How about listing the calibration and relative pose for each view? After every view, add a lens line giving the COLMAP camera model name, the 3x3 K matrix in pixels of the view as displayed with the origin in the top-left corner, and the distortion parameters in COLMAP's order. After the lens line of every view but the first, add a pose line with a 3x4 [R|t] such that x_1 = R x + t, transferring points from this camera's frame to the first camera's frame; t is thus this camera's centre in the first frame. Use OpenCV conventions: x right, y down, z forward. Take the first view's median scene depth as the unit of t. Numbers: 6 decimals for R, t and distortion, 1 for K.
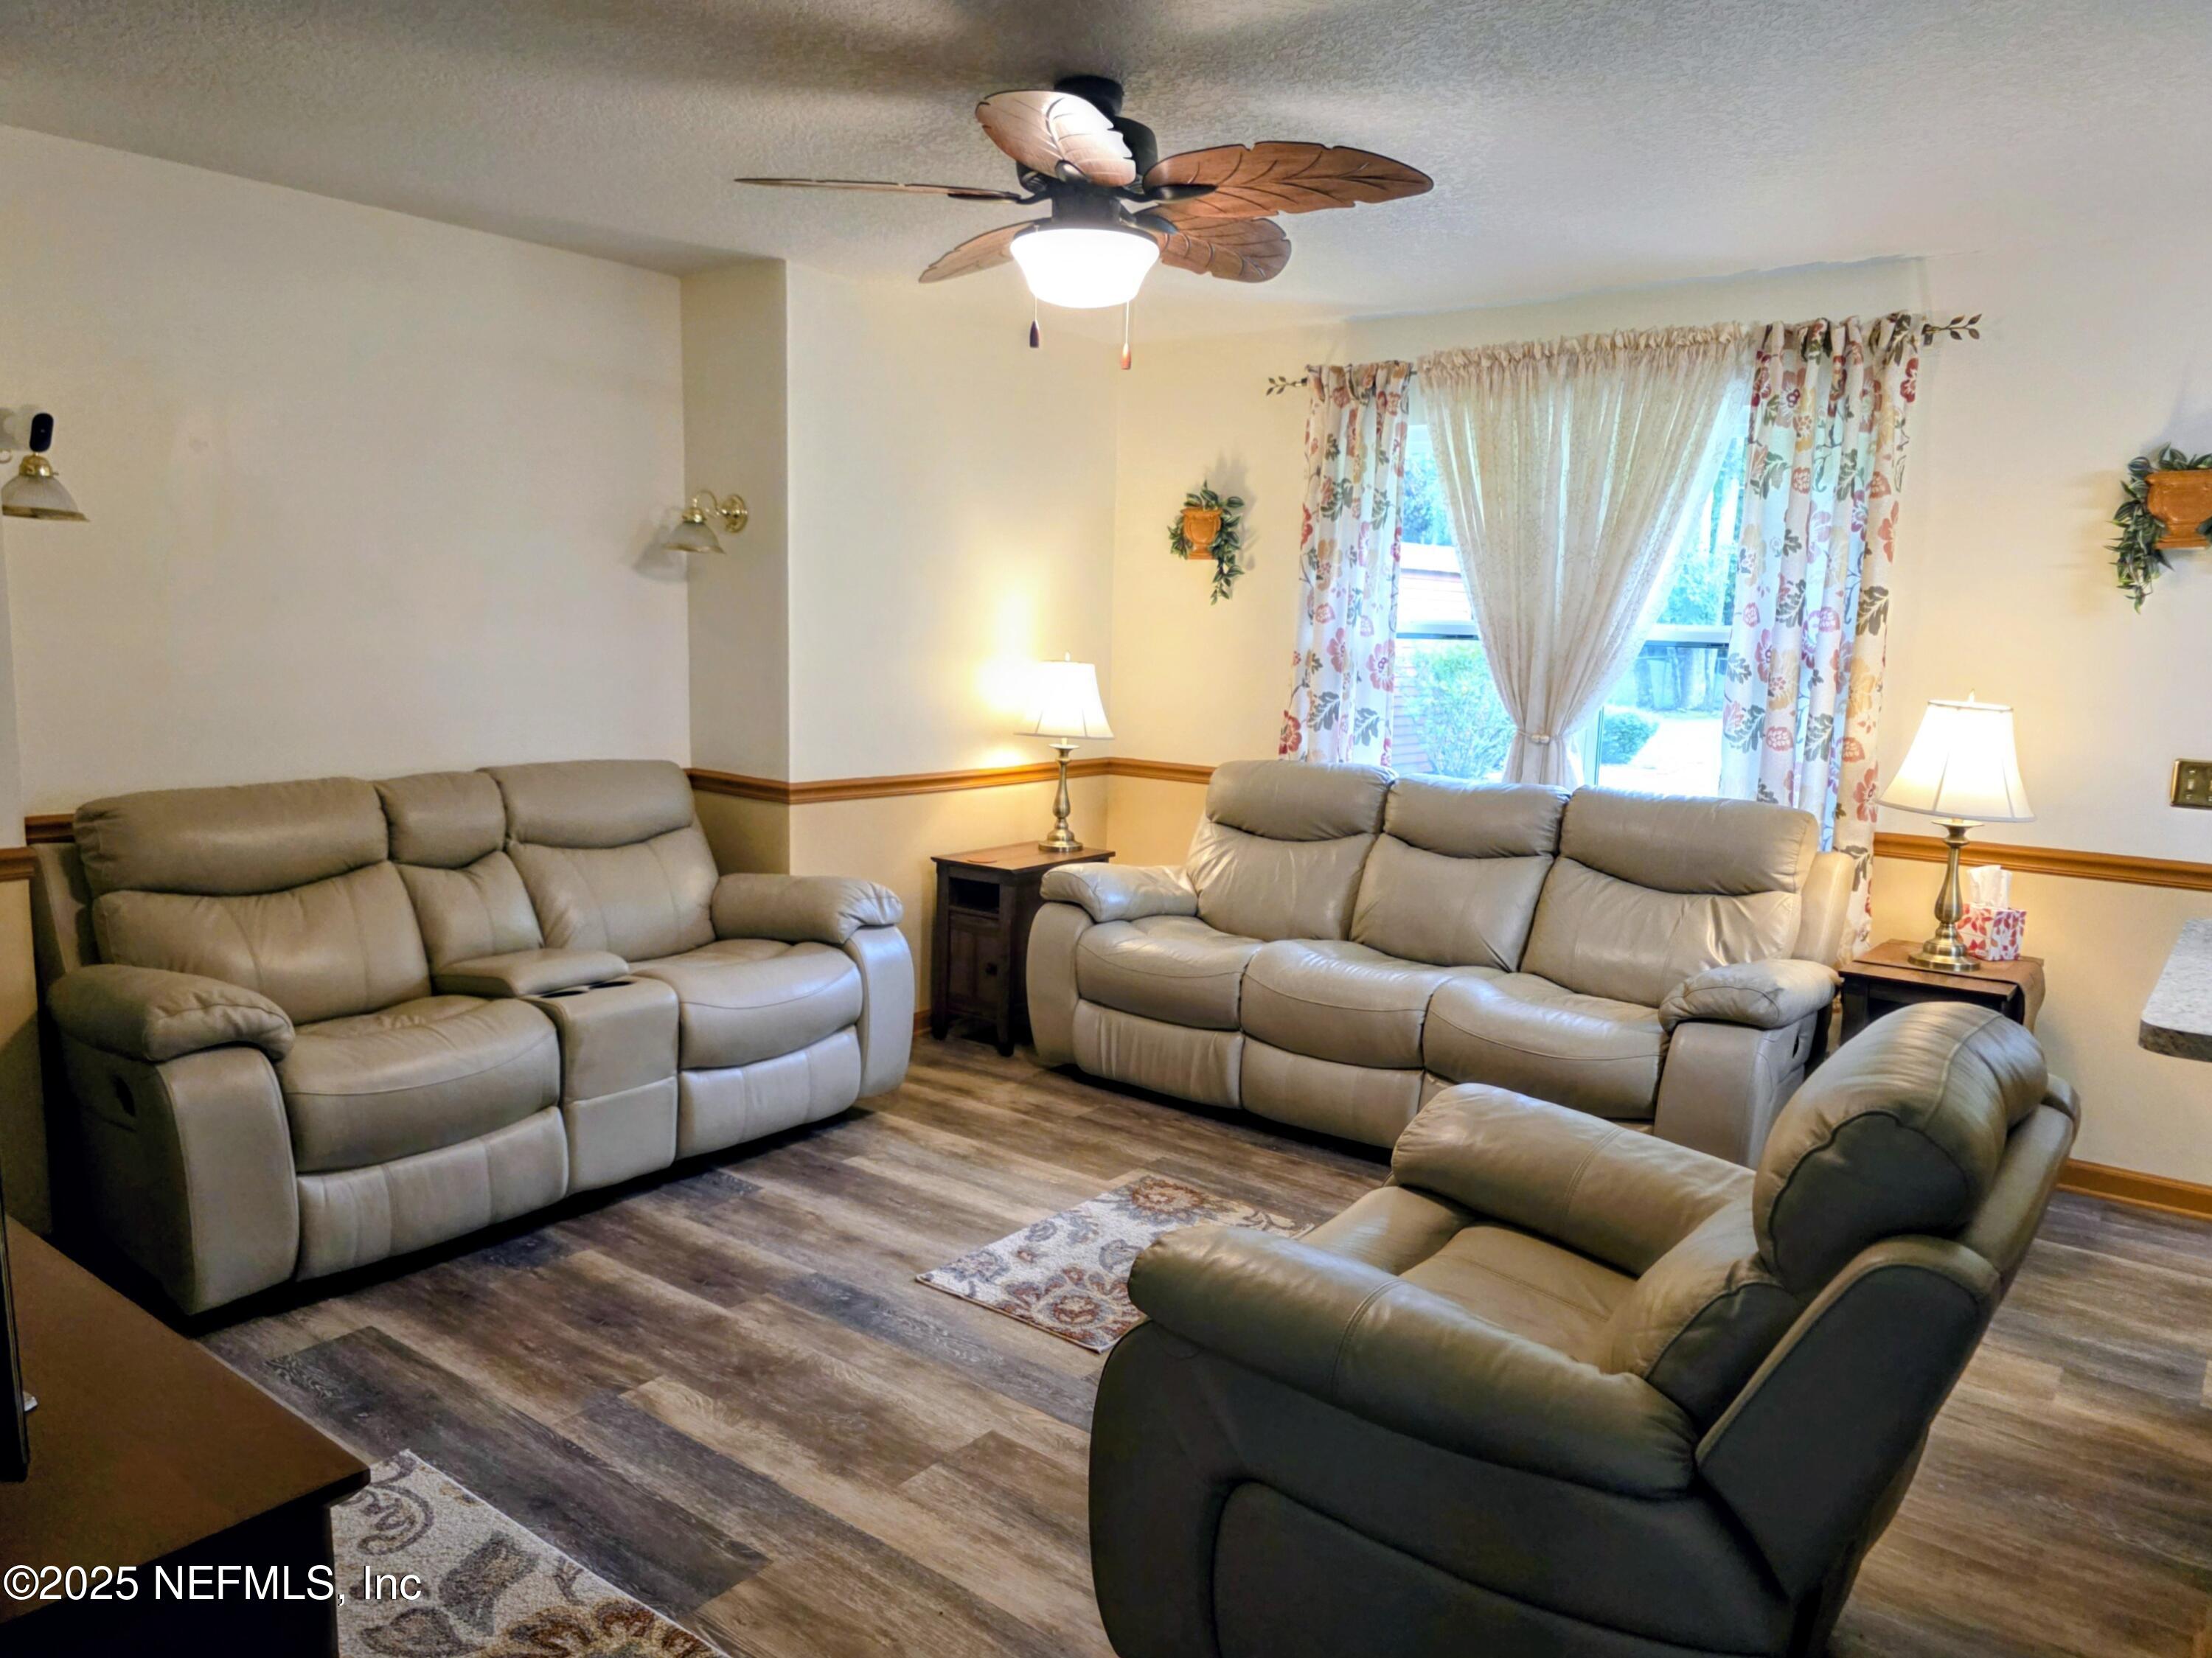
lens RADIAL K [[1473.2, 0, 1102.1], [0, 1473.2, 828.0], [0, 0, 1]] dist [0.045918, -0.046772]
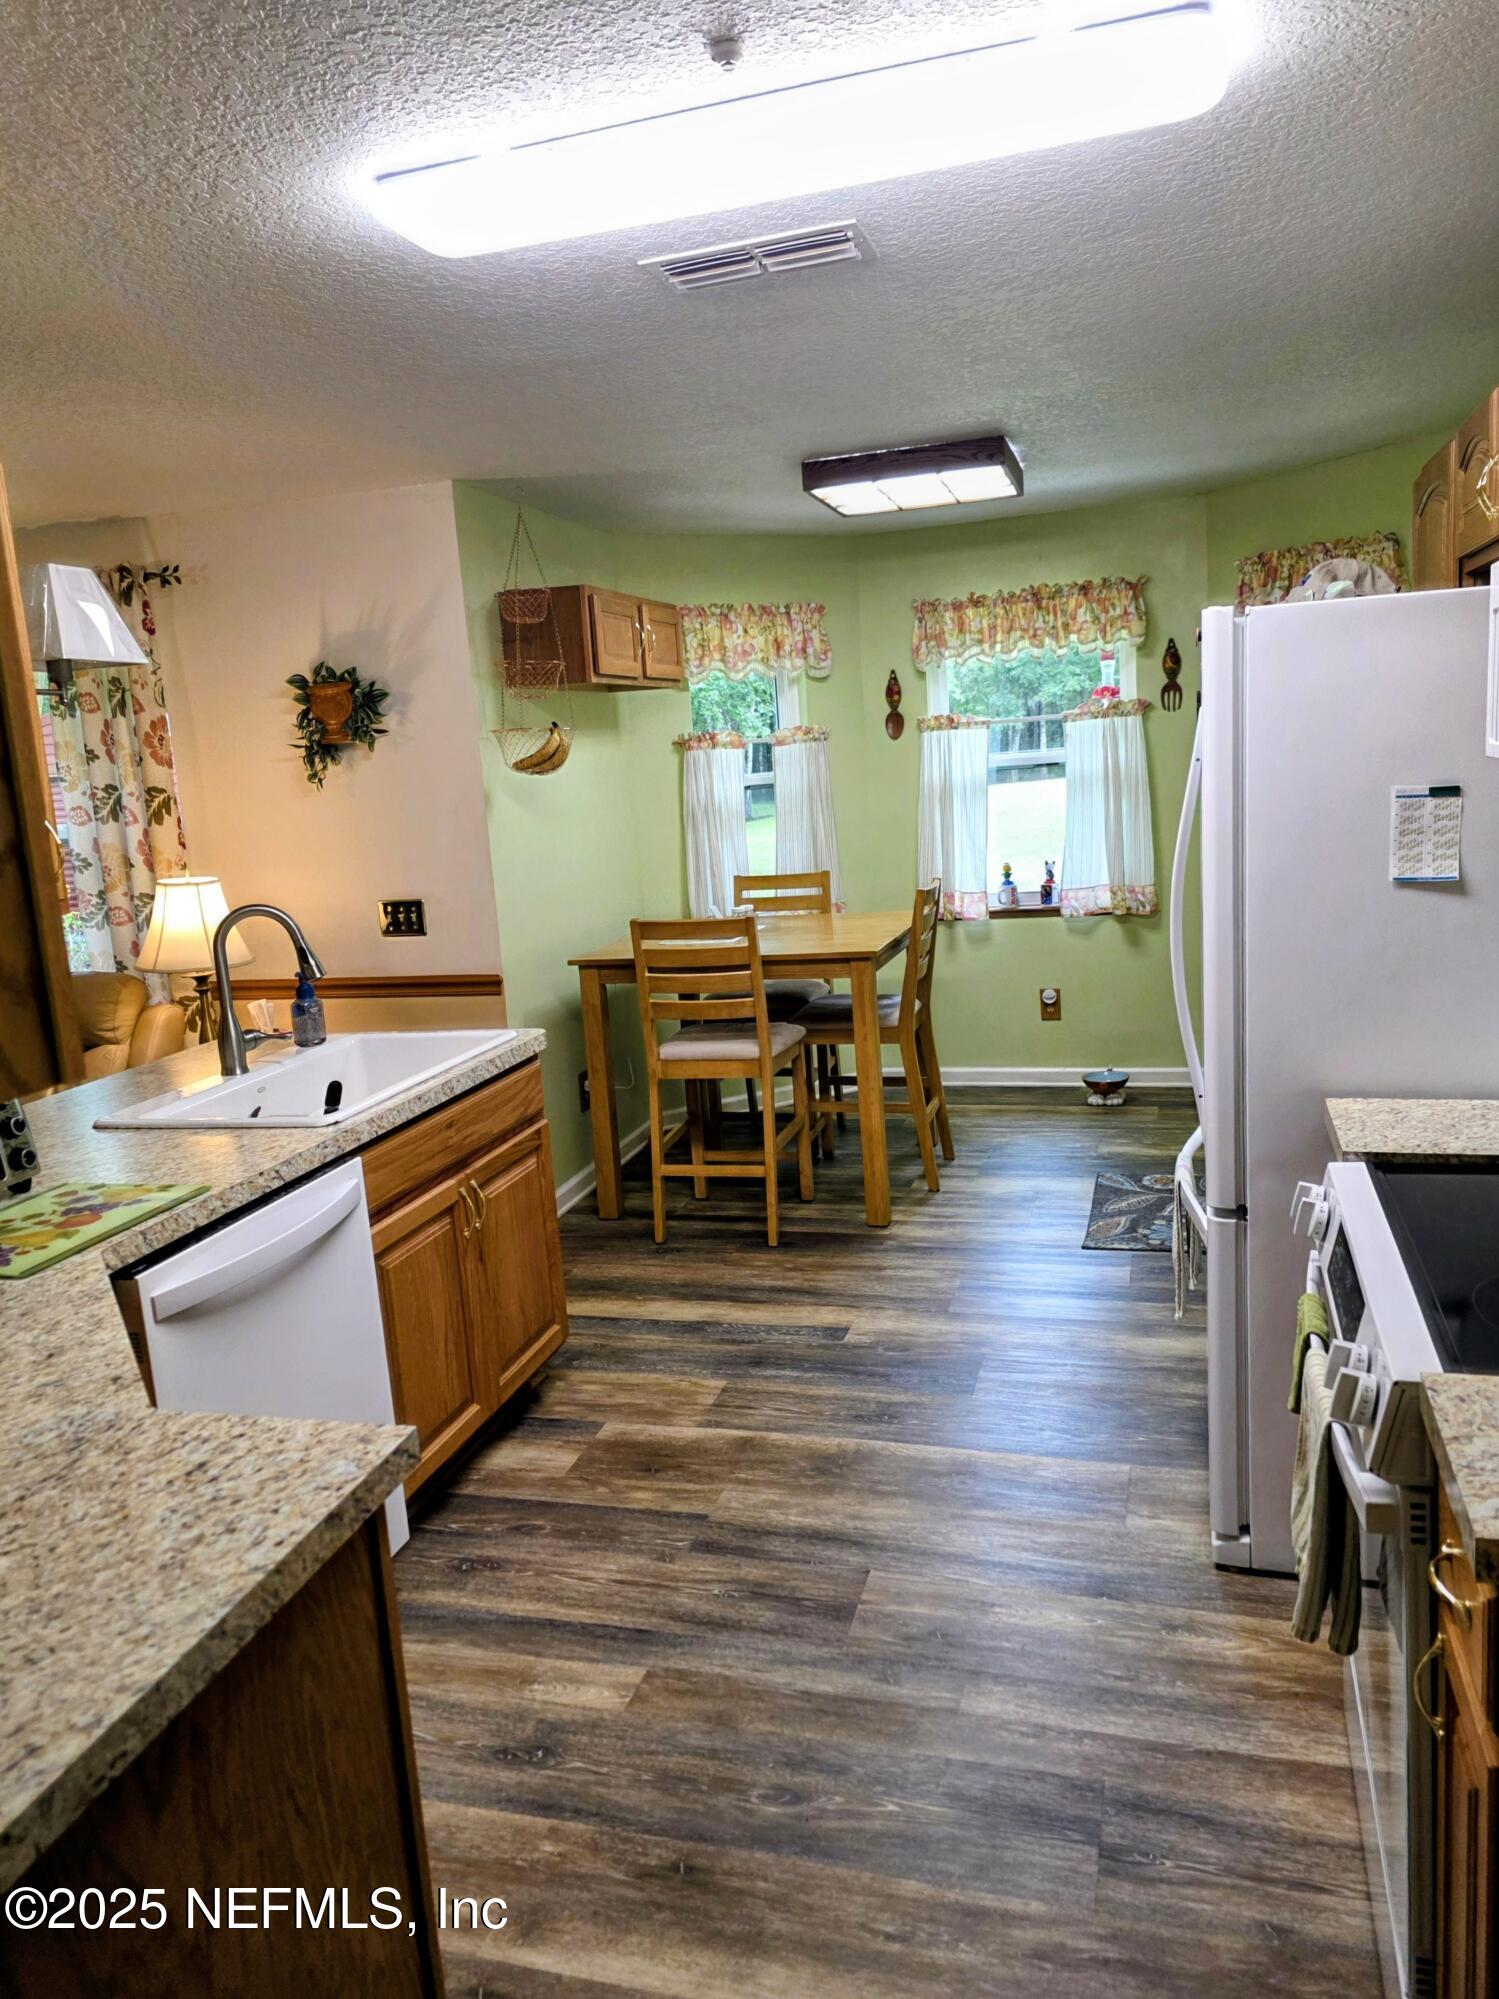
lens RADIAL K [[1424.4, 0, 755.2], [0, 1424.4, 994.9], [0, 0, 1]] dist [0.048399, -0.057895]
pose [[0.934929, -0.143389, 0.324571, 0.579250], [0.137684, 0.989644, 0.040607, 0.027774], [-0.327033, 0.006724, 0.944989, -0.279363]]
